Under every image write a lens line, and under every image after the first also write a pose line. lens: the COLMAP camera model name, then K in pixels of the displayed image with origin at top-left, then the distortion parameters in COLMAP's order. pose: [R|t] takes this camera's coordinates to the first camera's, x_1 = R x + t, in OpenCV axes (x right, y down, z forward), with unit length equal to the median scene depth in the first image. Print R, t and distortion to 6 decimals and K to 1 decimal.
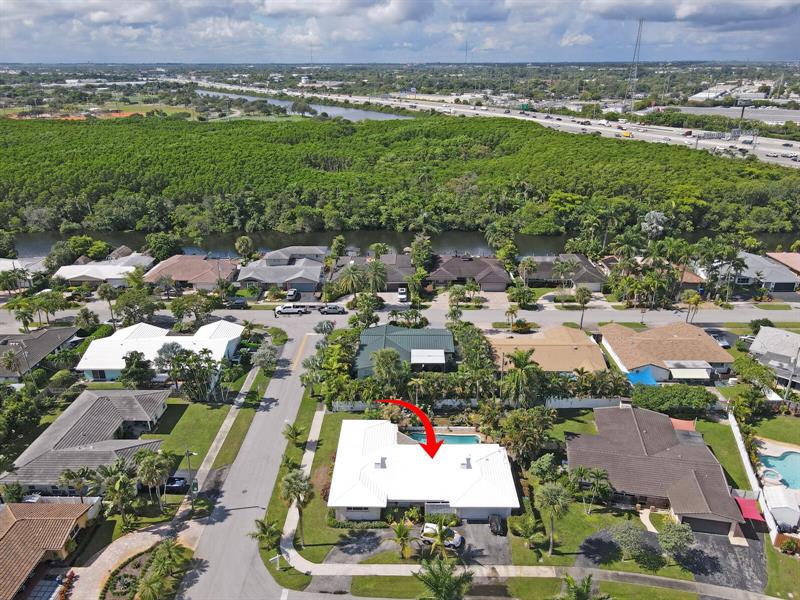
lens RADIAL K [[588.2, 0, 402.9], [0, 588.2, 302.0], [0, 0, 1]] dist [-0.004414, 0.041060]
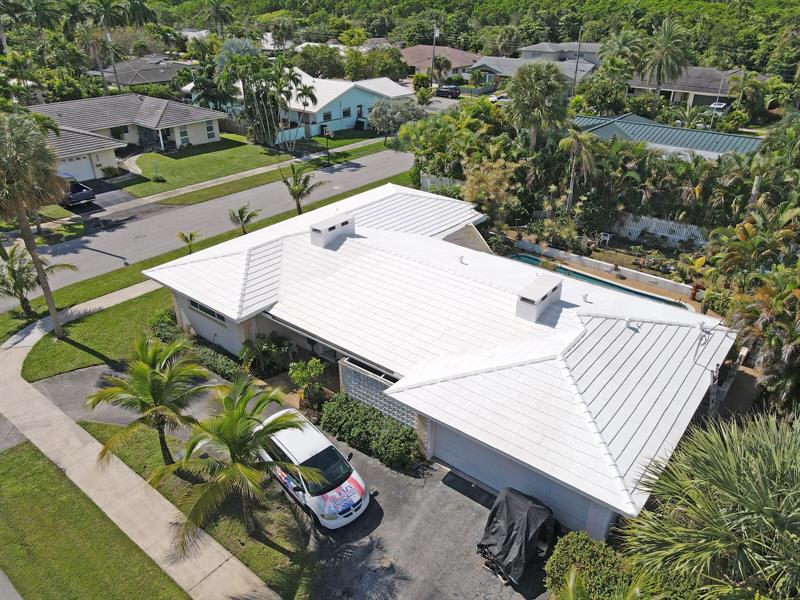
lens RADIAL K [[588.2, 0, 402.9], [0, 588.2, 302.0], [0, 0, 1]] dist [-0.004414, 0.041060]
pose [[0.795000, 0.299173, -0.527703, 0.121254], [-0.243139, 0.954141, 0.174639, 0.141274], [0.555750, -0.010533, 0.831283, 0.426303]]
